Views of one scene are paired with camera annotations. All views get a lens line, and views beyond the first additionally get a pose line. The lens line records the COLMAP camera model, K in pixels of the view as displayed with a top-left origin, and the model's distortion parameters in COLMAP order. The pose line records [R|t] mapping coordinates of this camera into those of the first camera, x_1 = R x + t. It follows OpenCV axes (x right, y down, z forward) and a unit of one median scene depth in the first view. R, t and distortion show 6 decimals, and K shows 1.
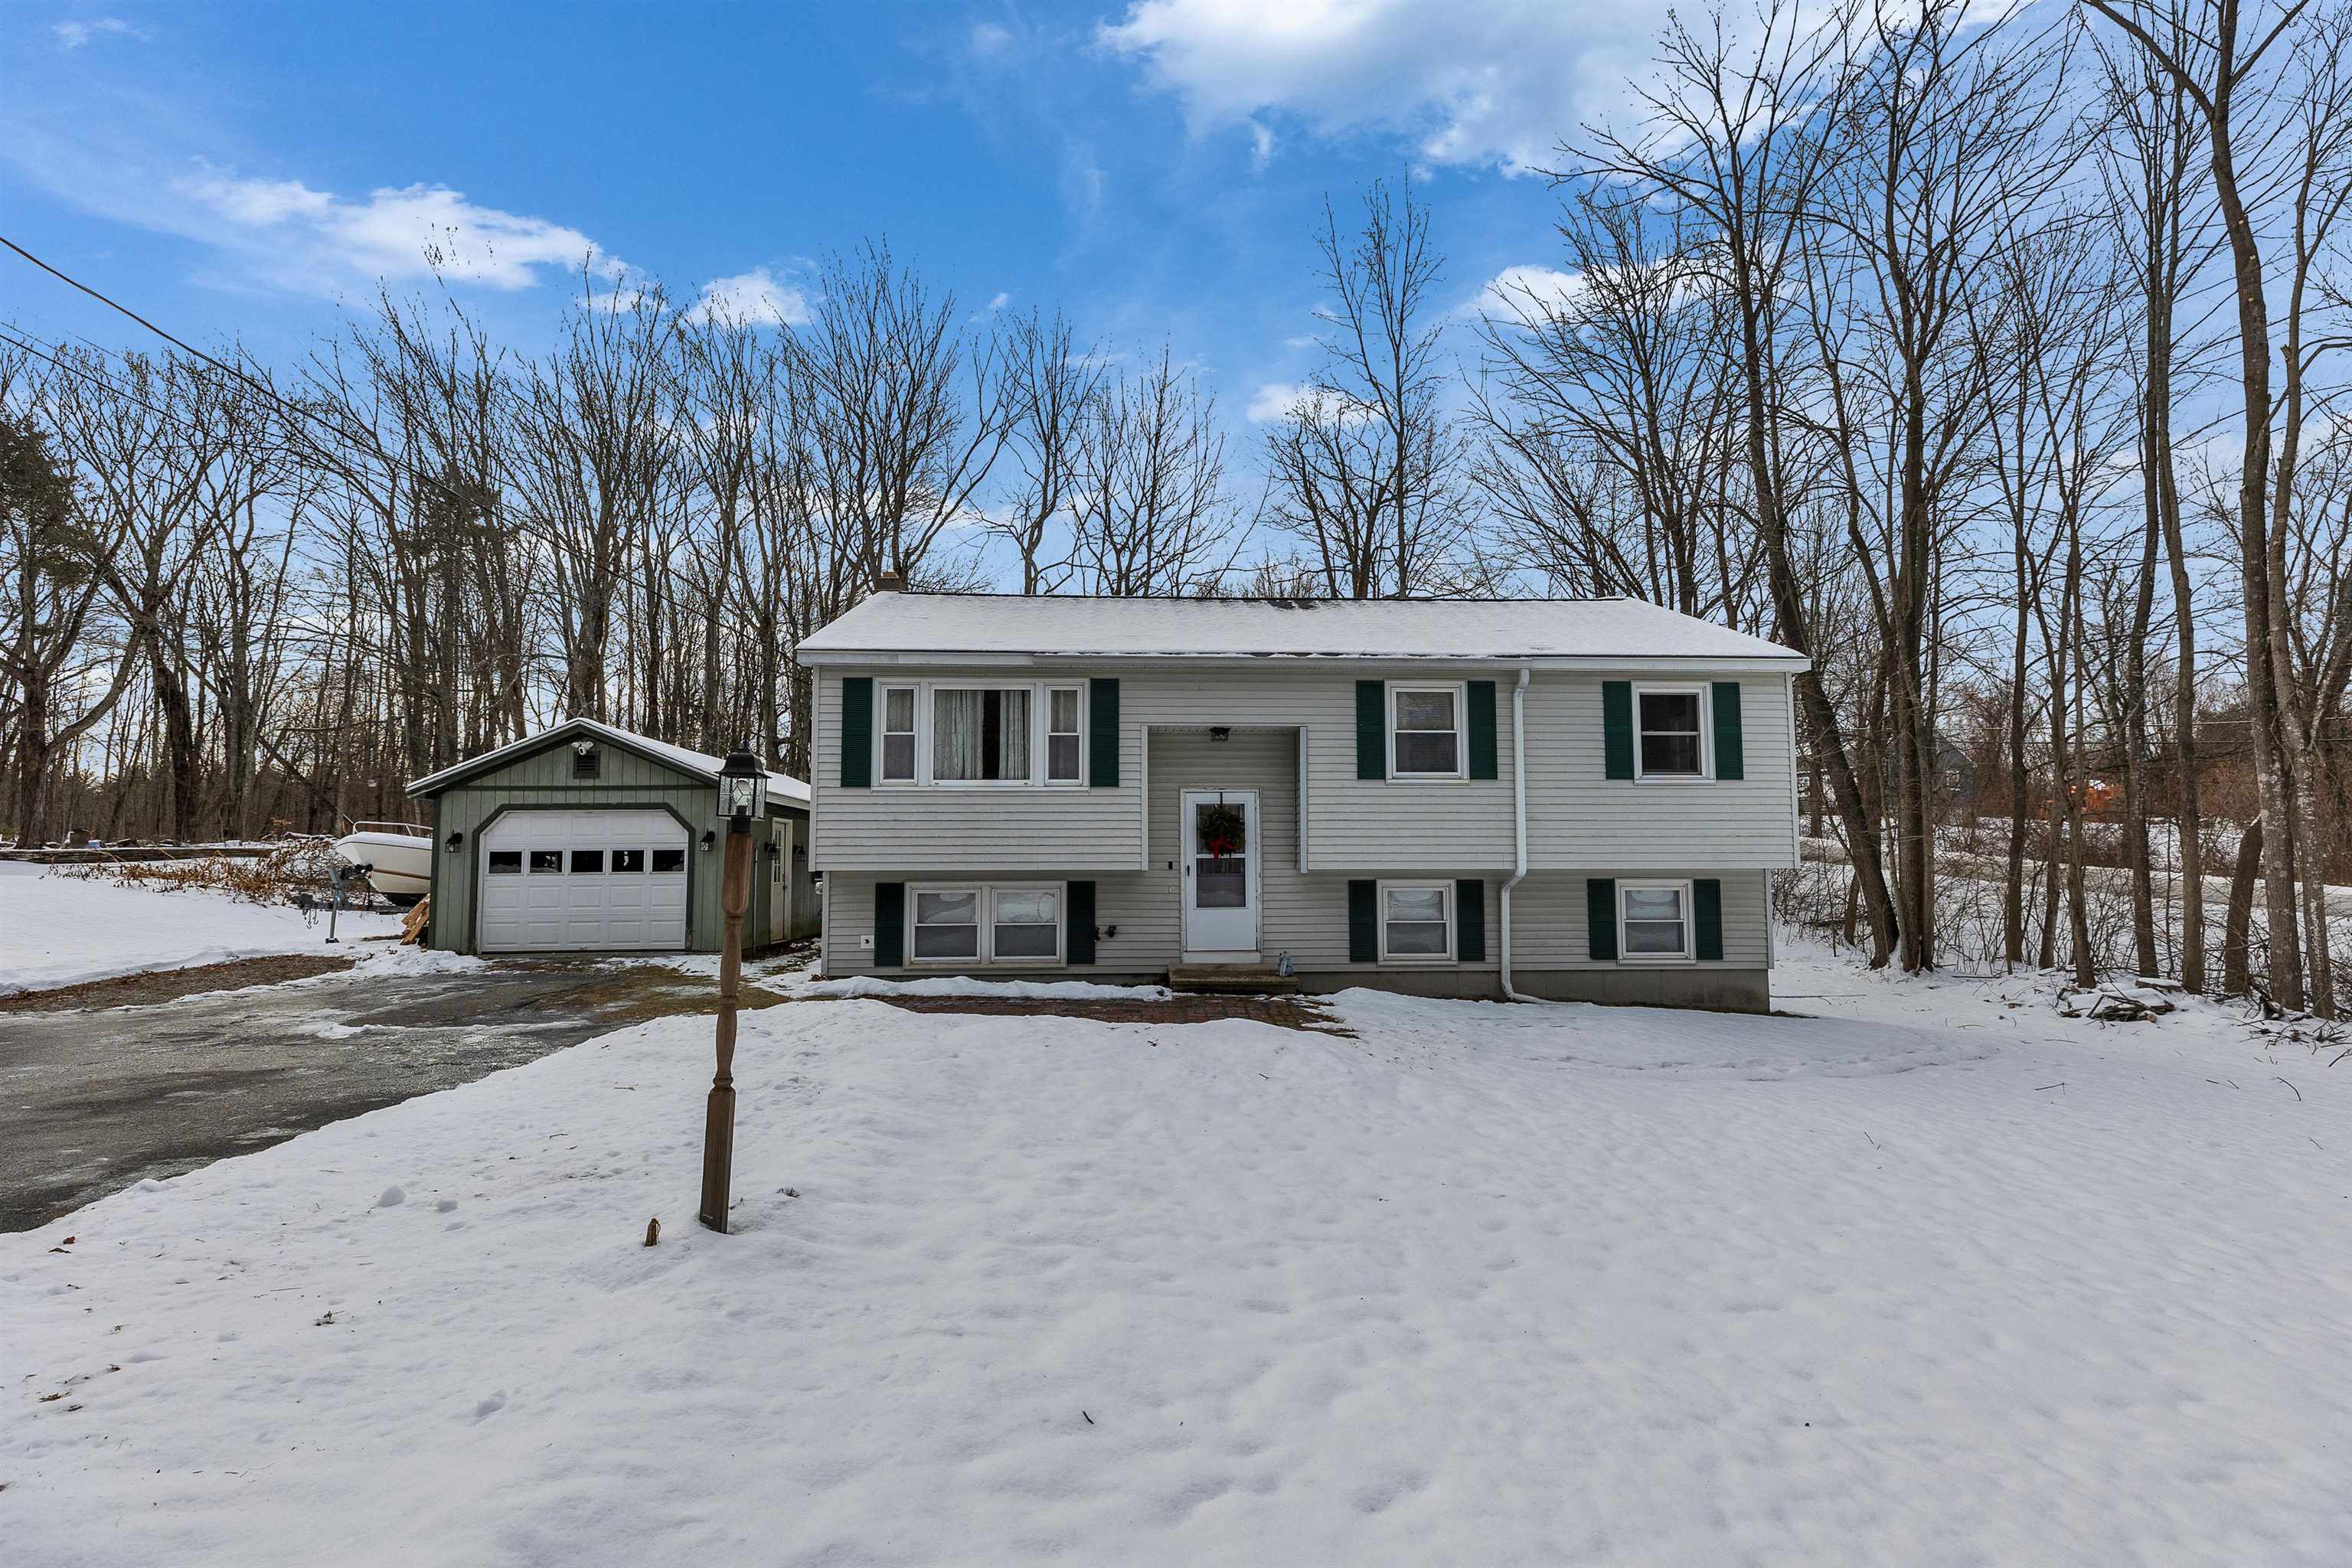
lens RADIAL K [[1066.0, 0, 1179.2], [0, 1066.0, 771.0], [0, 0, 1]] dist [0.005677, 0.000664]
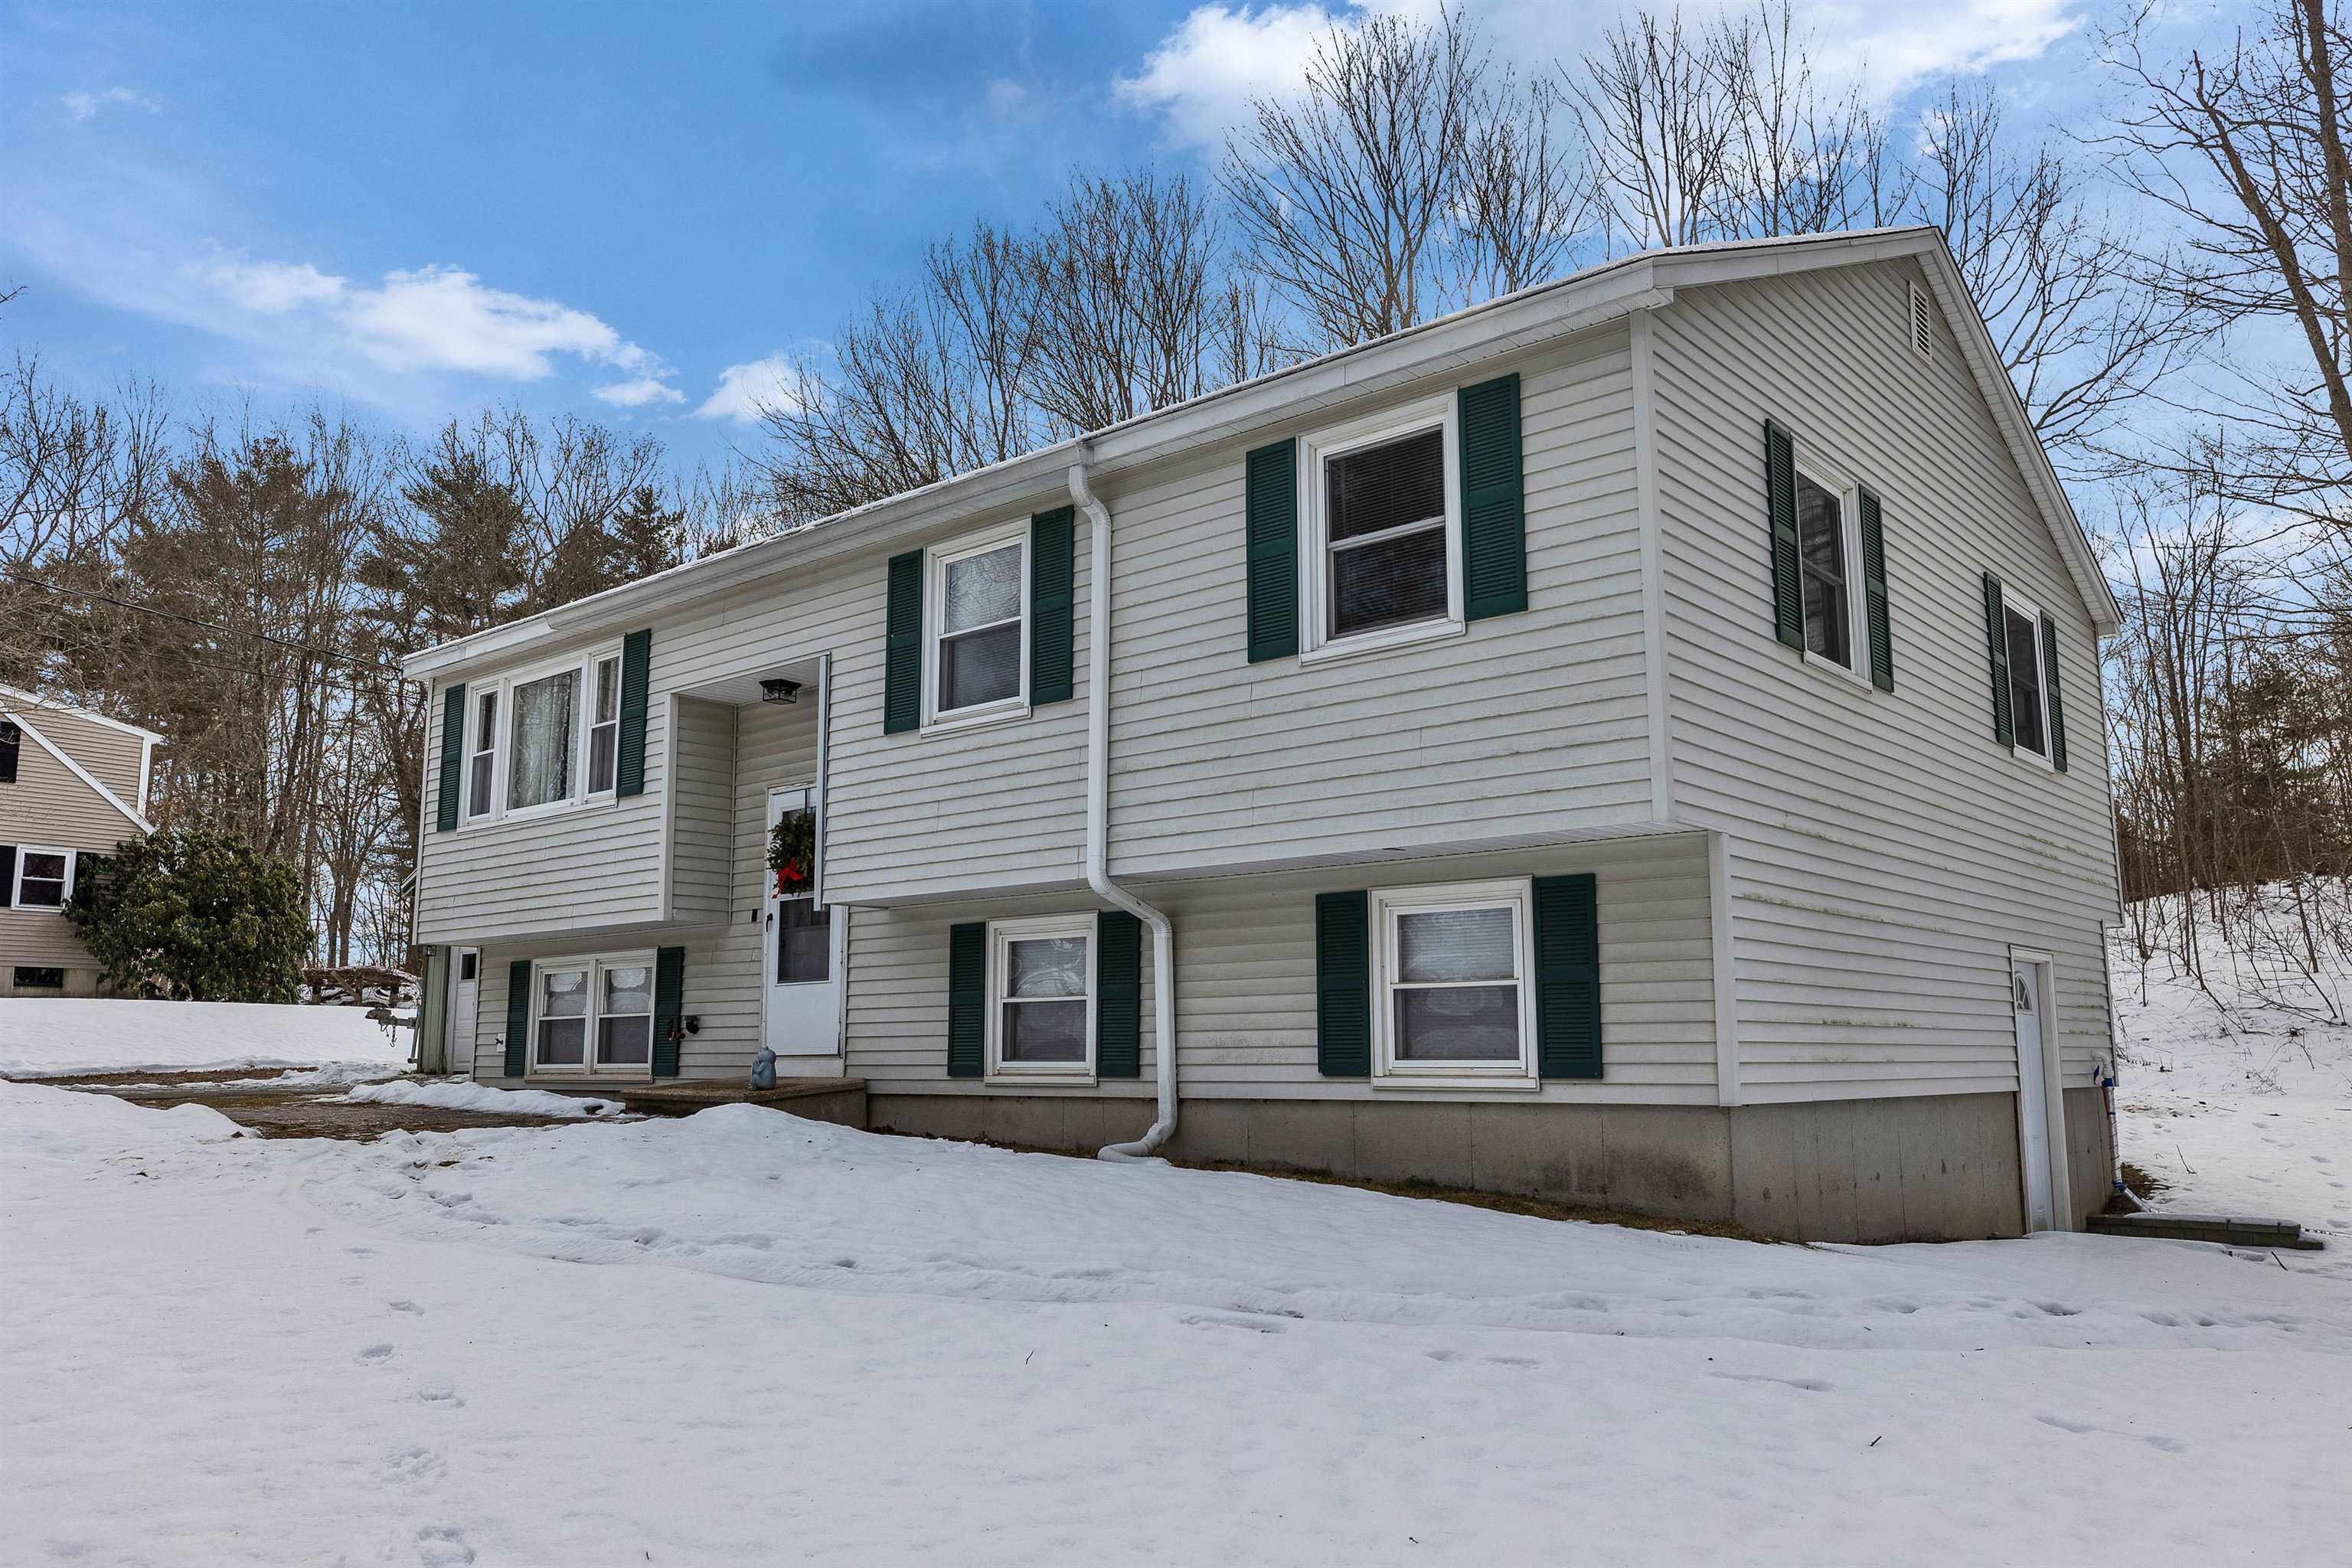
lens RADIAL K [[1779.5, 0, 1119.1], [0, 1779.5, 763.9], [0, 0, 1]] dist [-0.002252, 0.011070]
pose [[0.704095, -0.117097, -0.700385, 0.866861], [0.066833, 0.992860, -0.098809, 0.117896], [0.706954, 0.022762, 0.706893, 0.429216]]
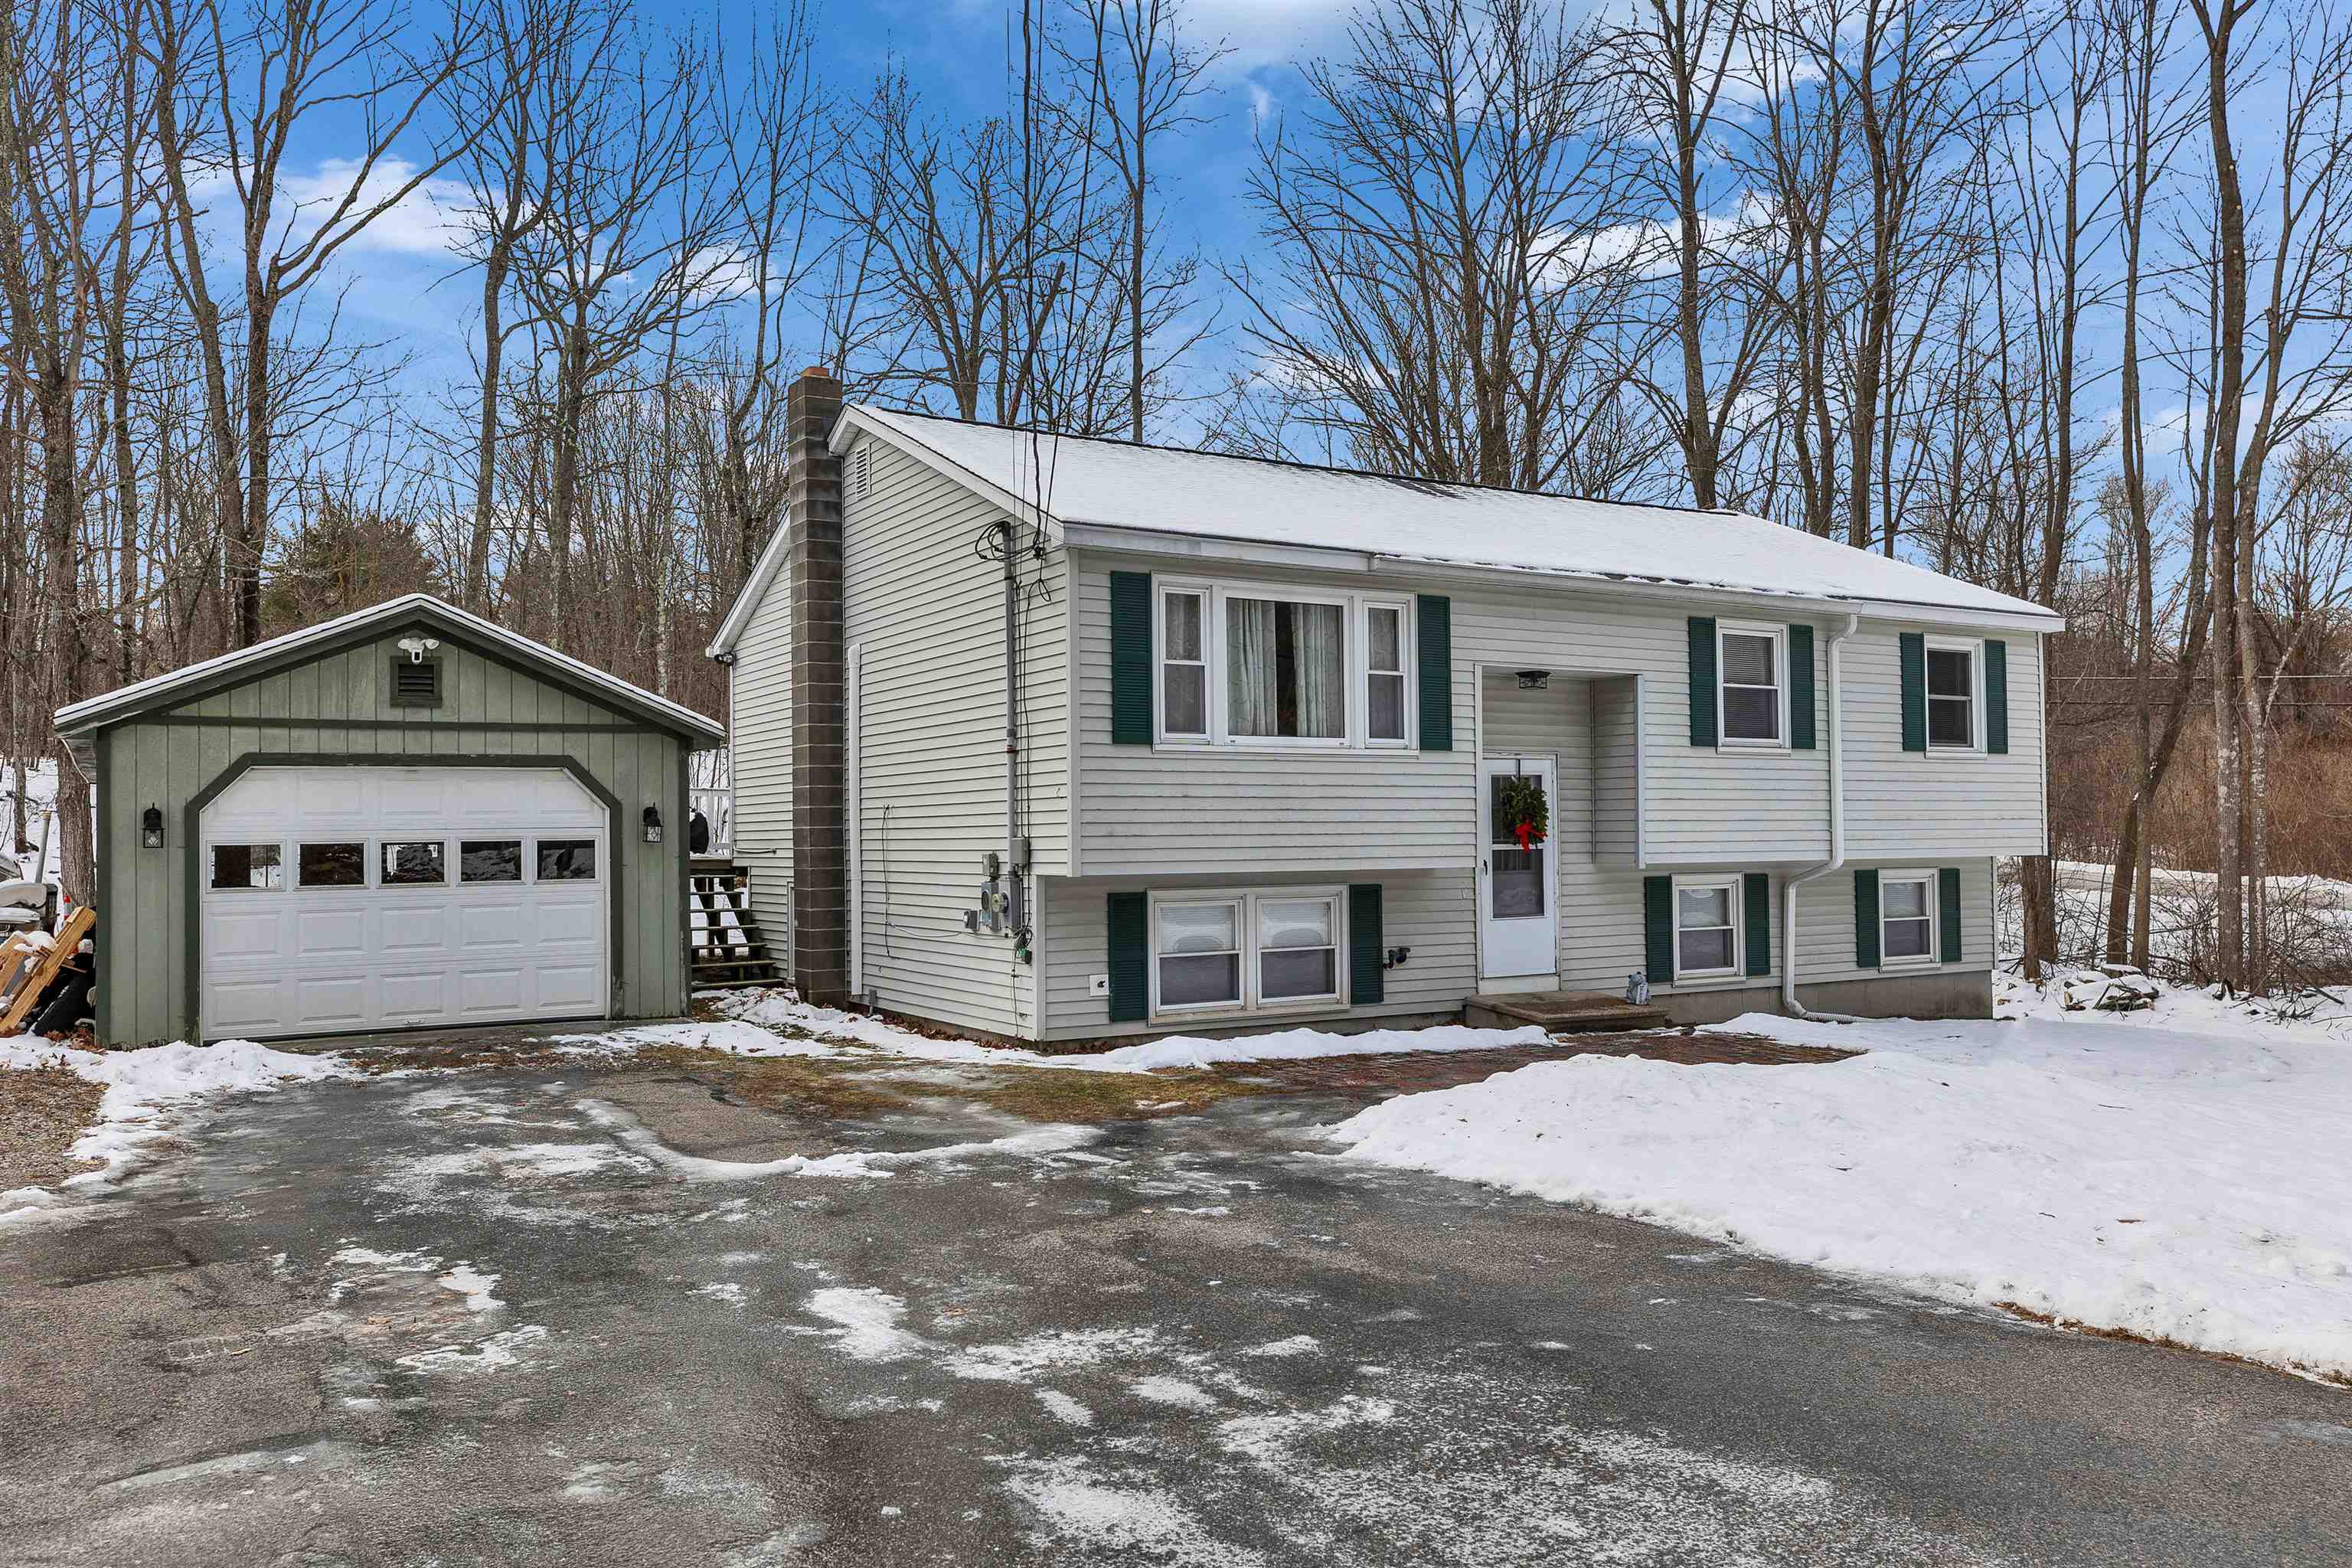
lens RADIAL K [[1779.5, 0, 1155.5], [0, 1779.5, 783.0], [0, 0, 1]] dist [-0.002252, 0.011070]
pose [[0.881708, 0.008458, 0.471720, -0.757231], [-0.036113, 0.998116, 0.049603, -0.014906], [-0.470412, -0.060771, 0.880352, 0.051952]]
